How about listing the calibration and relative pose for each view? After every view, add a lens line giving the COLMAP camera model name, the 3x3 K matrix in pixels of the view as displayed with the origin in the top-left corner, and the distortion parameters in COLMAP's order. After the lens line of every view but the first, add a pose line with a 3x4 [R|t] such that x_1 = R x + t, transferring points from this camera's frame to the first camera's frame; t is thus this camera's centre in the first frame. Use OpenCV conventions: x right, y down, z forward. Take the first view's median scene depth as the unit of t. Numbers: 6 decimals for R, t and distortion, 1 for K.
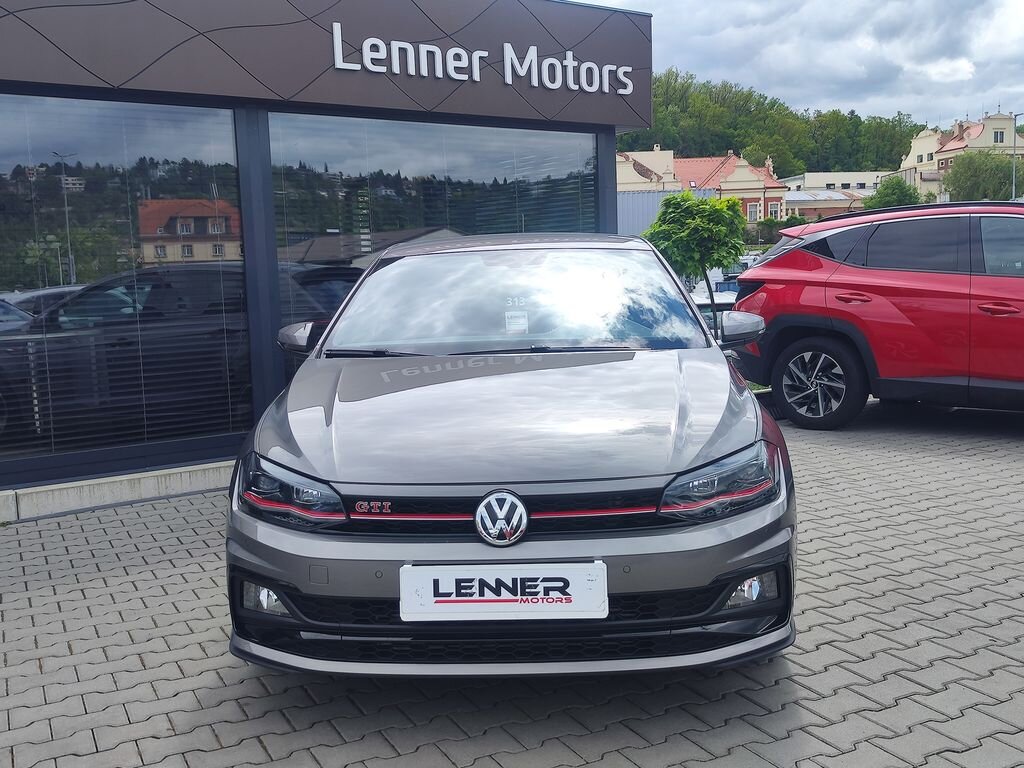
lens RADIAL K [[1031.5, 0, 509.2], [0, 1031.5, 362.2], [0, 0, 1]] dist [0.015755, -0.011296]
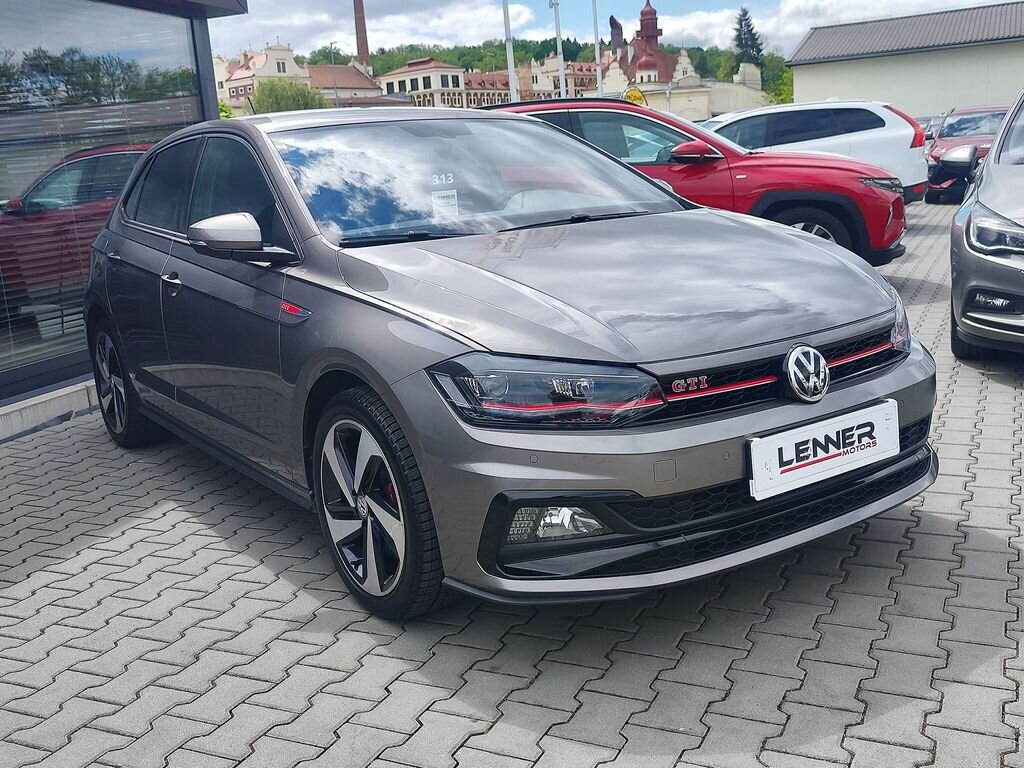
lens RADIAL K [[1031.5, 0, 509.2], [0, 1031.5, 362.2], [0, 0, 1]] dist [0.015755, -0.011296]
pose [[0.792949, -0.131244, 0.594985, -0.783290], [0.091165, 0.991089, 0.097120, 0.026094], [-0.602430, -0.022769, 0.797847, 0.420300]]
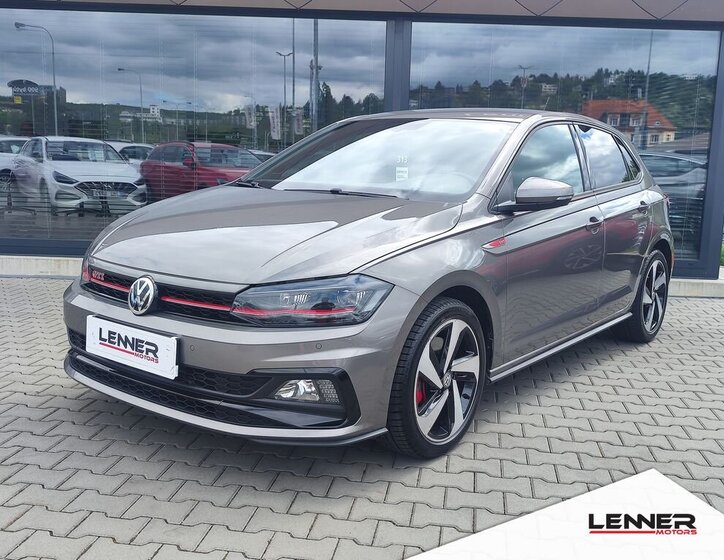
lens RADIAL K [[741.0, 0, 362.0], [0, 741.0, 280.0], [0, 0, 1]] dist [0.046561, 0.007011]
pose [[0.802780, 0.150024, -0.577094, 0.817453], [-0.103798, 0.988214, 0.112510, -0.014697], [0.587172, -0.030420, 0.808891, 0.359801]]
